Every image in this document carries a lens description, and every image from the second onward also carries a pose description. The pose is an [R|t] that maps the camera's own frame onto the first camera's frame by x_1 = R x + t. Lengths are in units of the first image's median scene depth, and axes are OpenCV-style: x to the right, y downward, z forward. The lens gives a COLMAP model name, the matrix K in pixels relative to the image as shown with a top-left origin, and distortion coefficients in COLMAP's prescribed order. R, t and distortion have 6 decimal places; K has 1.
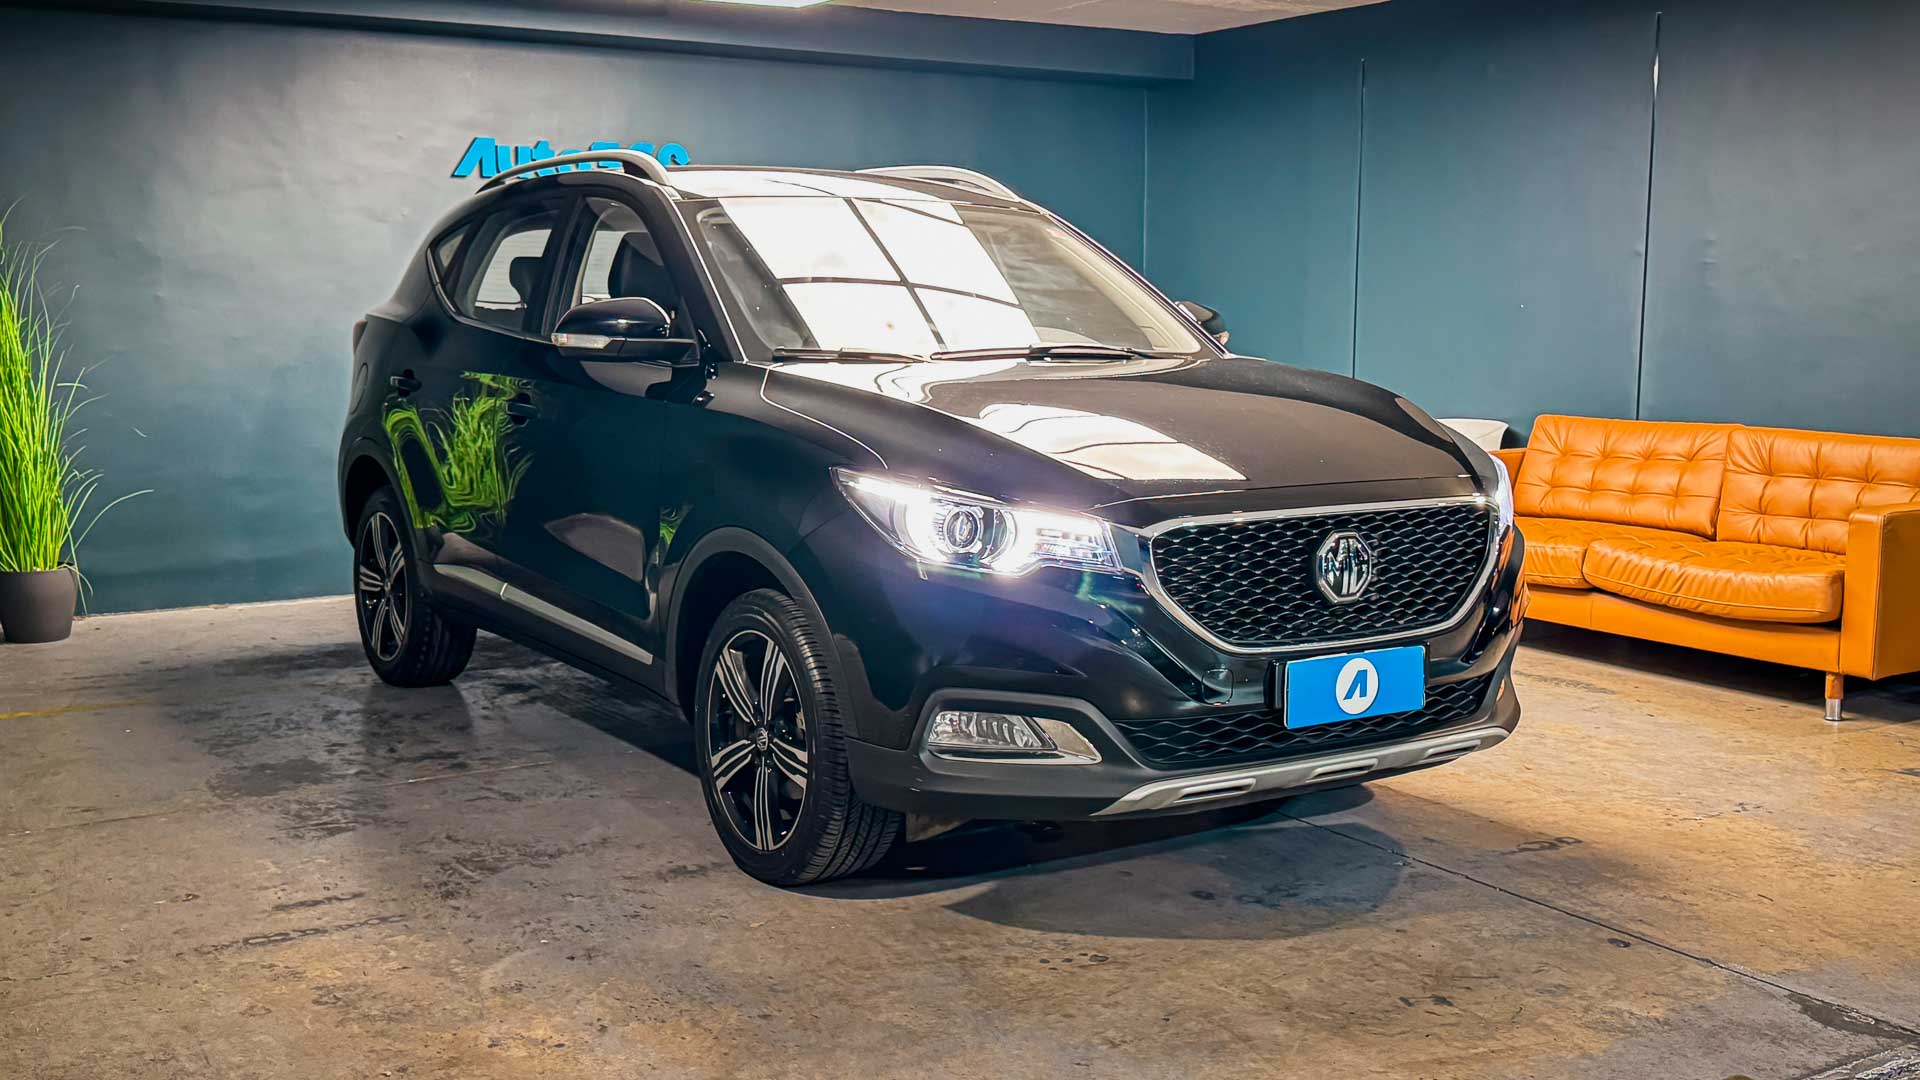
lens RADIAL K [[2015.3, 0, 1031.1], [0, 2015.3, 574.1], [0, 0, 1]] dist [0.207775, -0.458740]
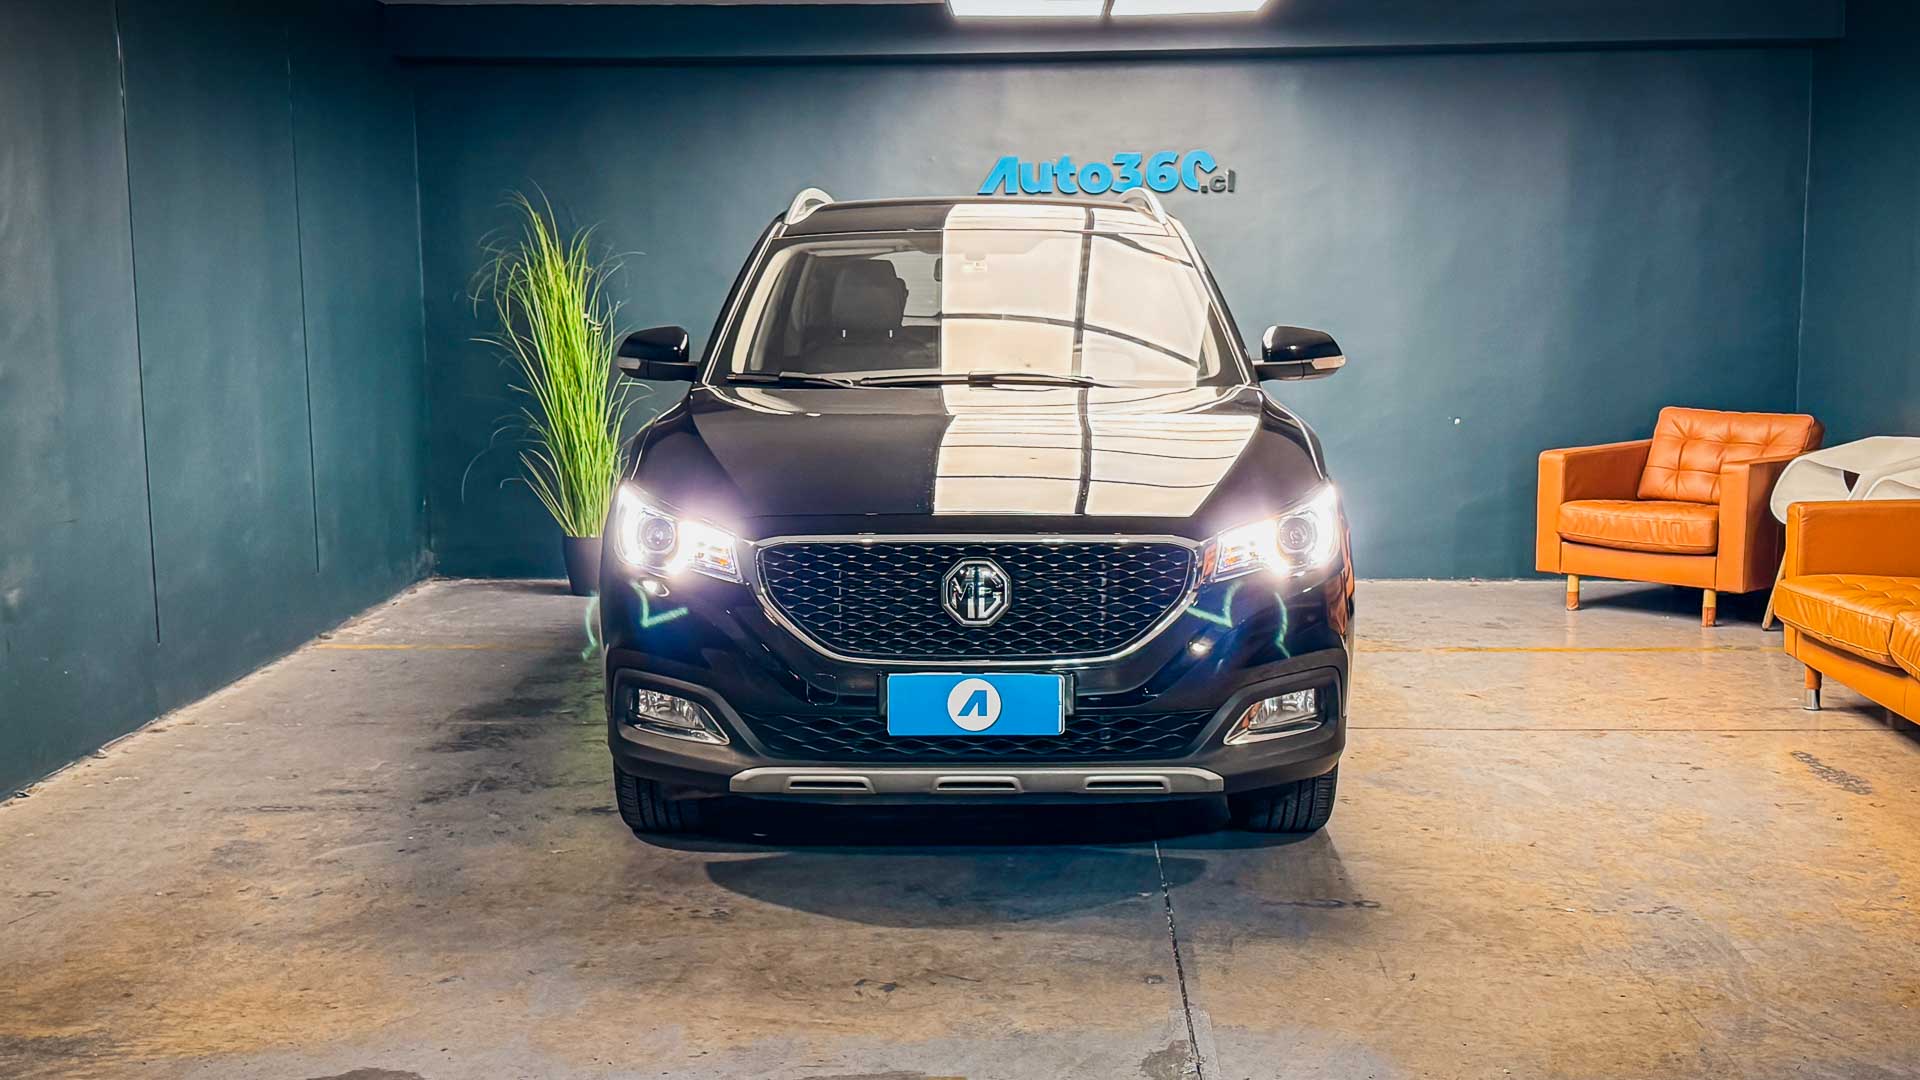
lens RADIAL K [[2324.5, 0, 952.5], [0, 2324.5, 622.4], [0, 0, 1]] dist [0.237540, -0.615582]
pose [[0.816117, 0.080060, -0.572315, 0.849021], [-0.071660, 0.996733, 0.037245, -0.032746], [0.573427, 0.010615, 0.819188, -0.010624]]
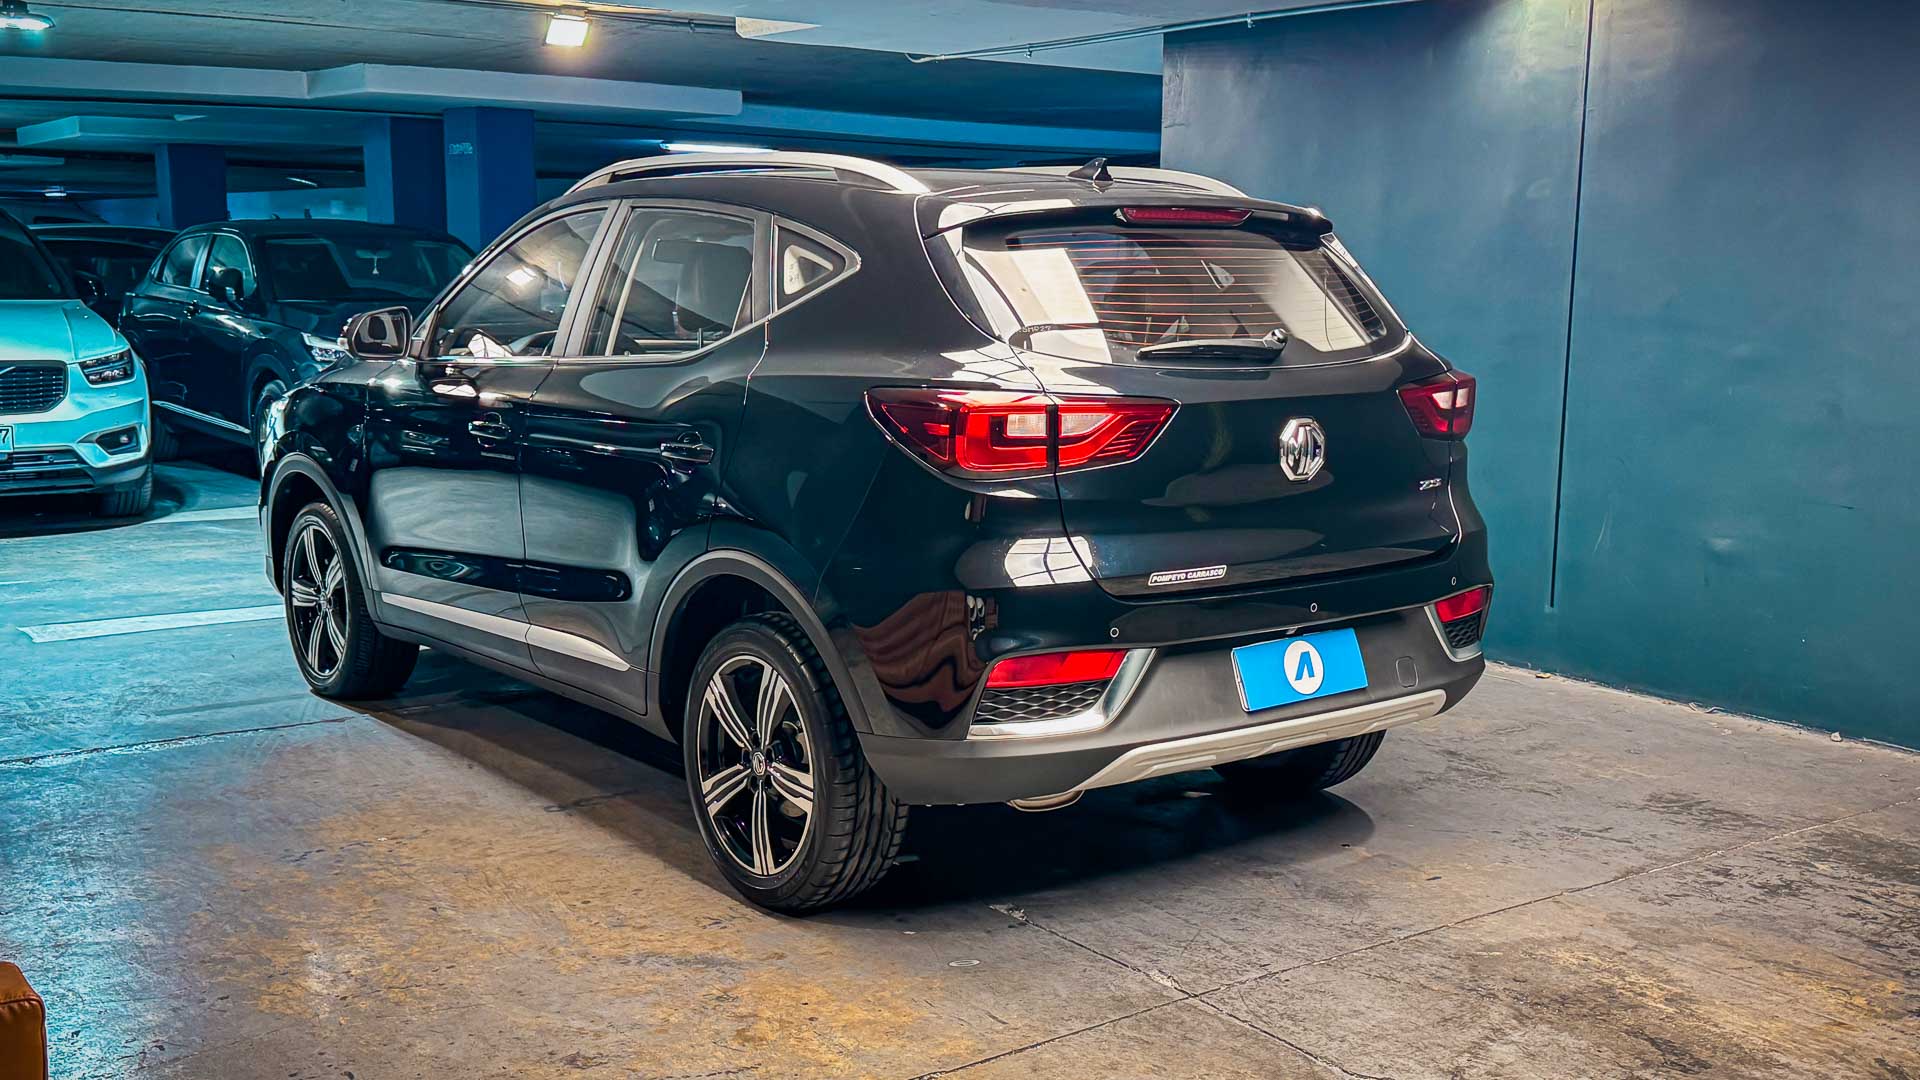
lens RADIAL K [[1934.6, 0, 960.0], [0, 1934.6, 540.0], [0, 0, 1]] dist [0.192387, -0.430180]
pose [[-0.998986, -0.009960, -0.043896, 0.110296], [-0.021884, 0.959667, 0.280285, -0.359392], [0.039334, 0.280962, -0.958913, 2.321152]]
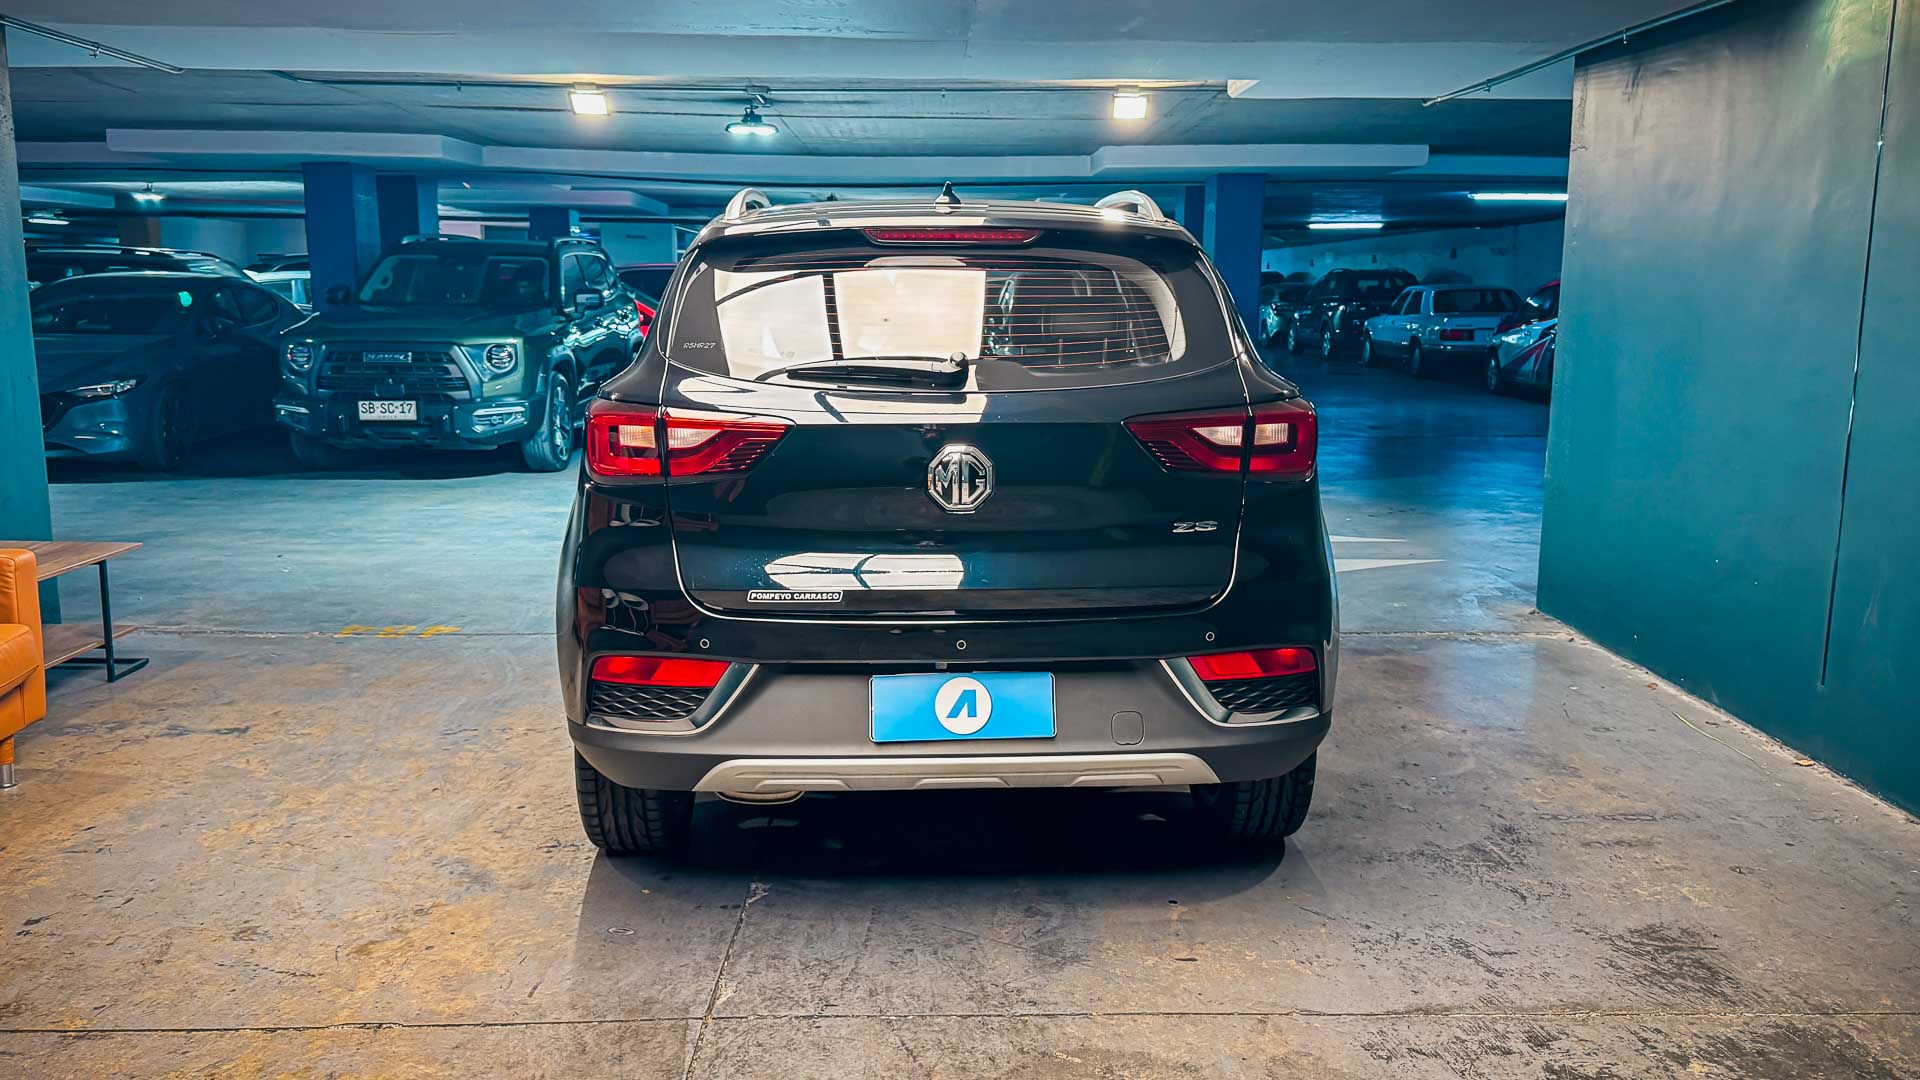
lens RADIAL K [[1462.8, 0, 964.6], [0, 1462.8, 506.2], [0, 0, 1]] dist [0.125853, -0.222074]
pose [[-0.847396, -0.088605, 0.523516, -0.481280], [0.064228, 0.961632, 0.266719, -0.305853], [-0.527062, 0.259641, -0.809192, 1.942377]]
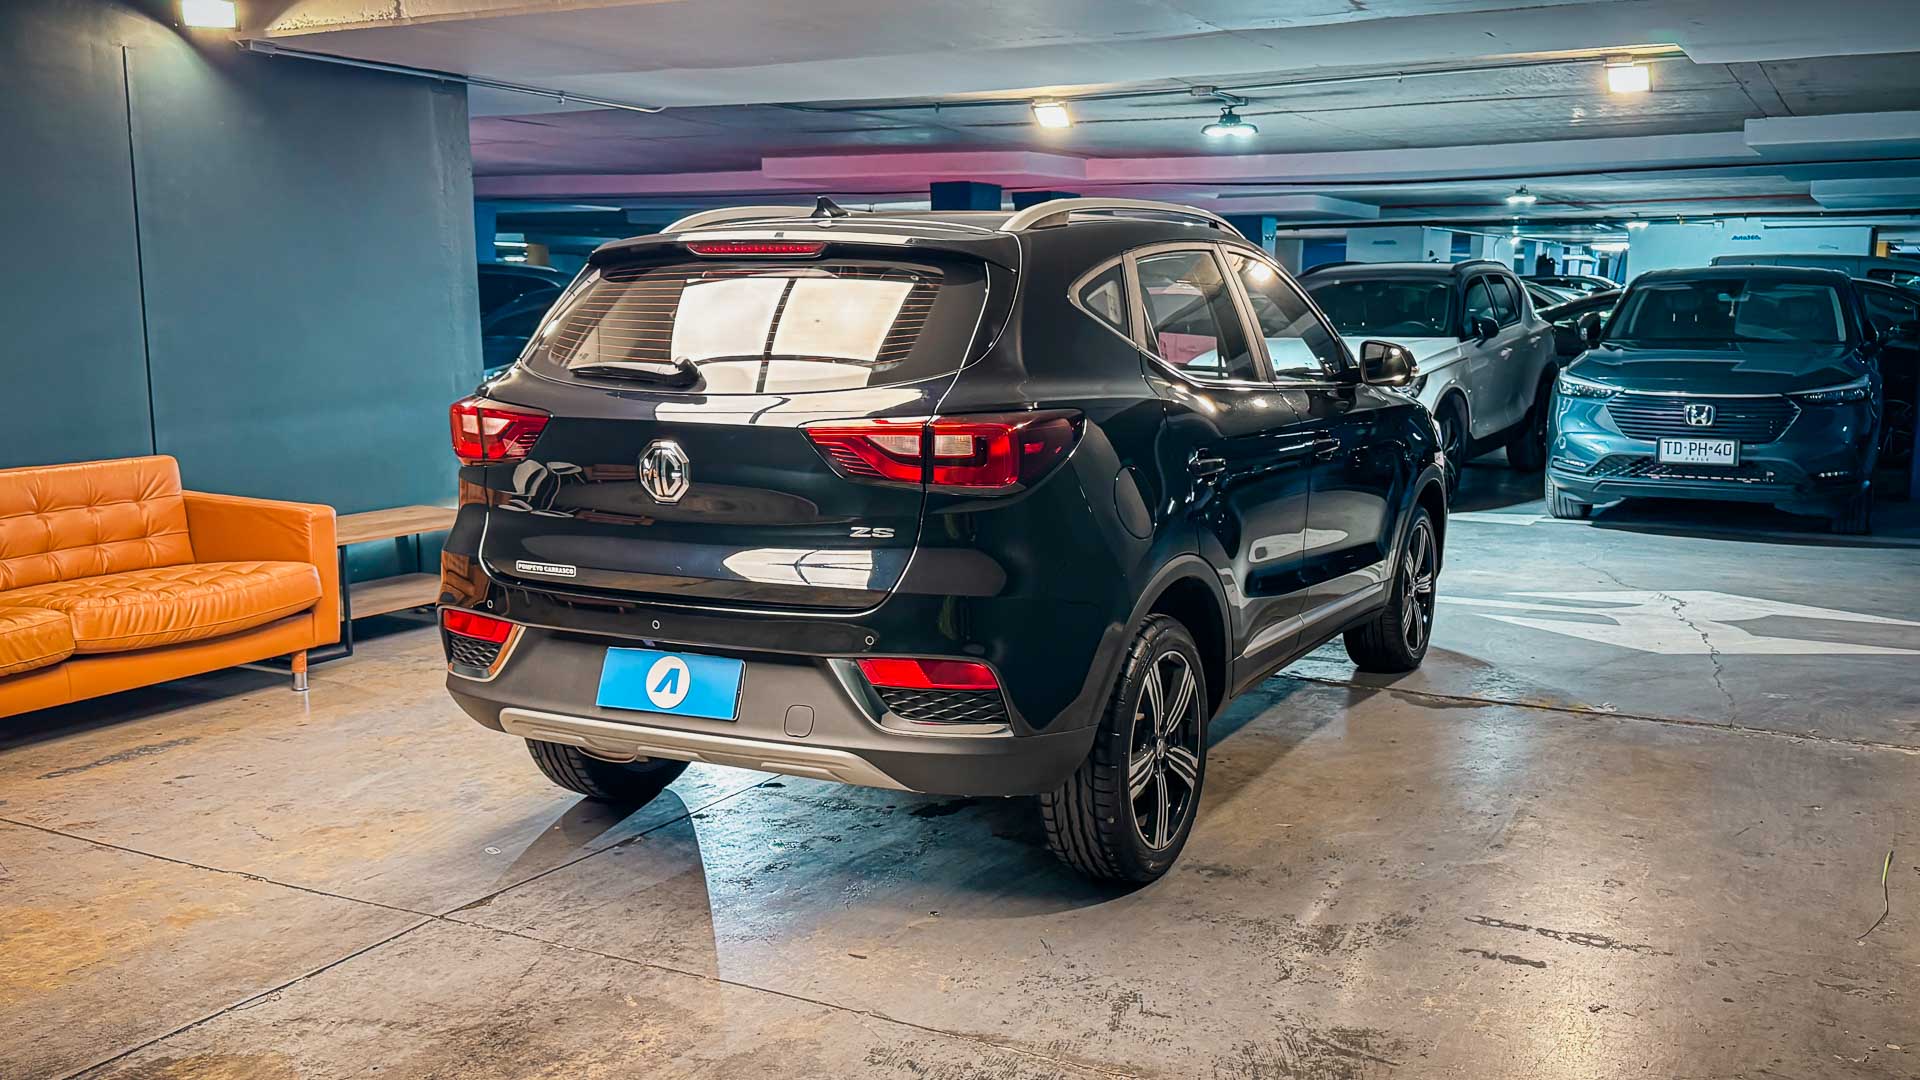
lens RADIAL K [[1632.9, 0, 1023.4], [0, 1632.9, 544.6], [0, 0, 1]] dist [0.204467, -0.454673]
pose [[-0.488406, -0.137350, 0.861739, -0.955376], [0.117309, 0.968236, 0.220811, -0.262804], [-0.864696, 0.208936, -0.456780, 1.607517]]
